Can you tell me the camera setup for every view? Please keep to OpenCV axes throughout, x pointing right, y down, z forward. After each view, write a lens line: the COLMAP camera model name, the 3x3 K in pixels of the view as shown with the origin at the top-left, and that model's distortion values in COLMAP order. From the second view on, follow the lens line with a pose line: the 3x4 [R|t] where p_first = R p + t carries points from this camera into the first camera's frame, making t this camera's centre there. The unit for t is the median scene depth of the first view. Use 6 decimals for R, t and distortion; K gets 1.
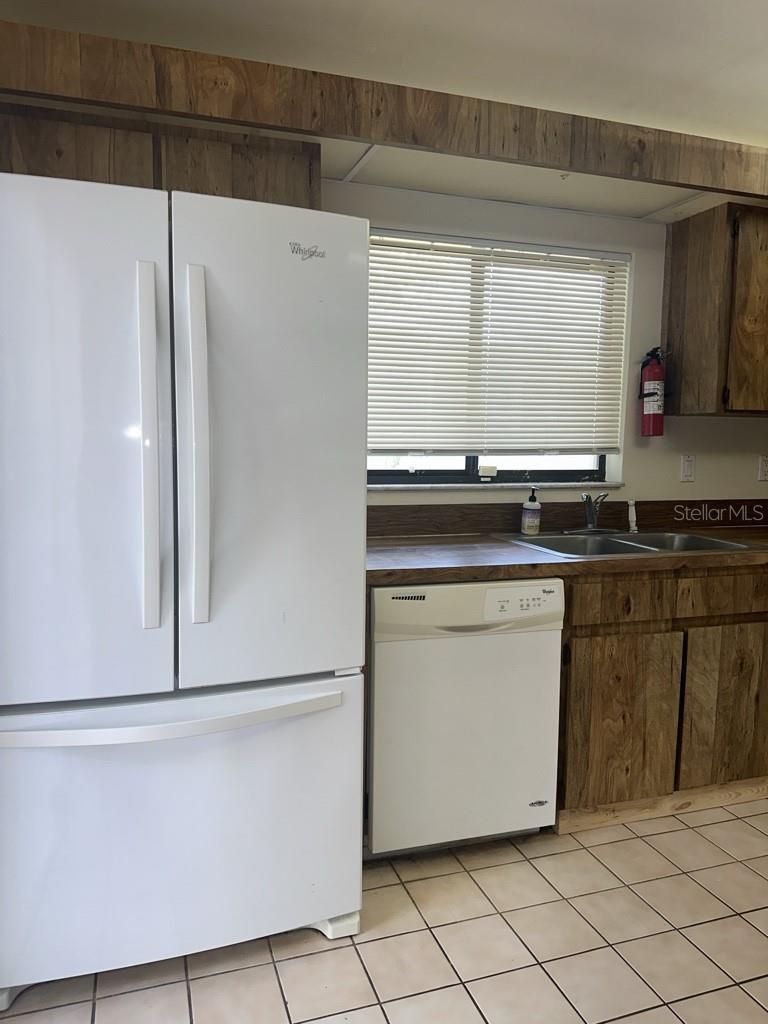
lens RADIAL K [[727.7, 0, 381.6], [0, 727.7, 509.7], [0, 0, 1]] dist [0.006693, -0.004419]
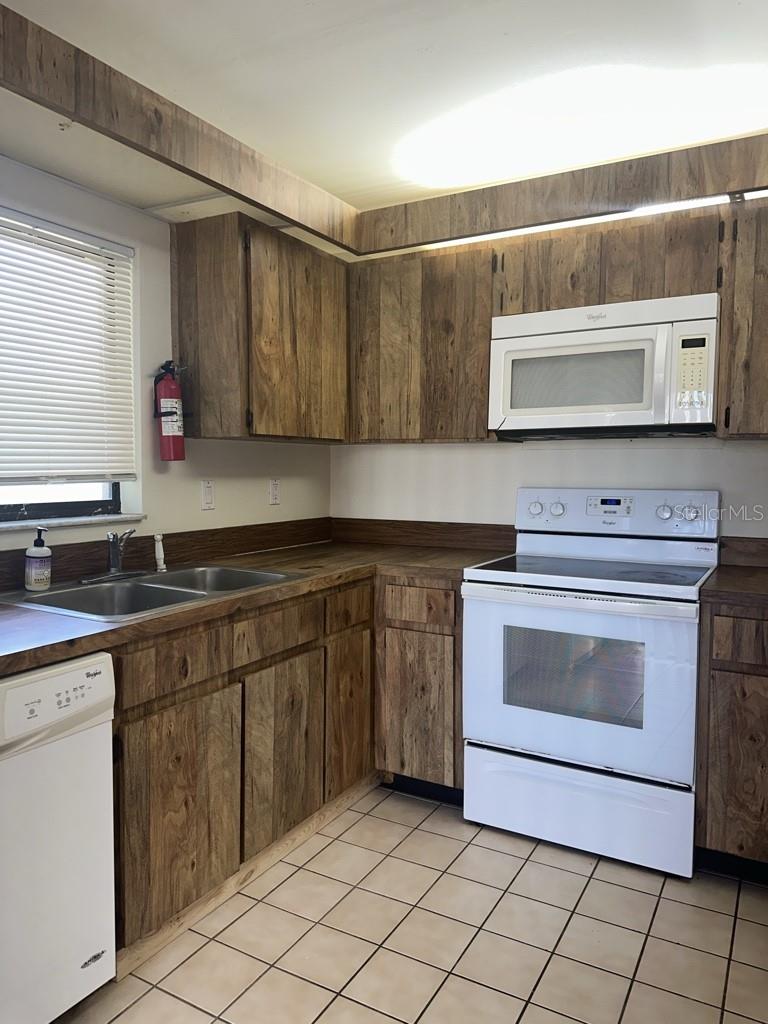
lens RADIAL K [[711.1, 0, 382.7], [0, 711.1, 518.8], [0, 0, 1]] dist [0.108129, -0.178575]
pose [[0.749027, -0.050698, 0.660597, -0.022029], [0.058865, 0.998217, 0.009864, -0.029001], [-0.659919, 0.031498, 0.750676, 0.216586]]
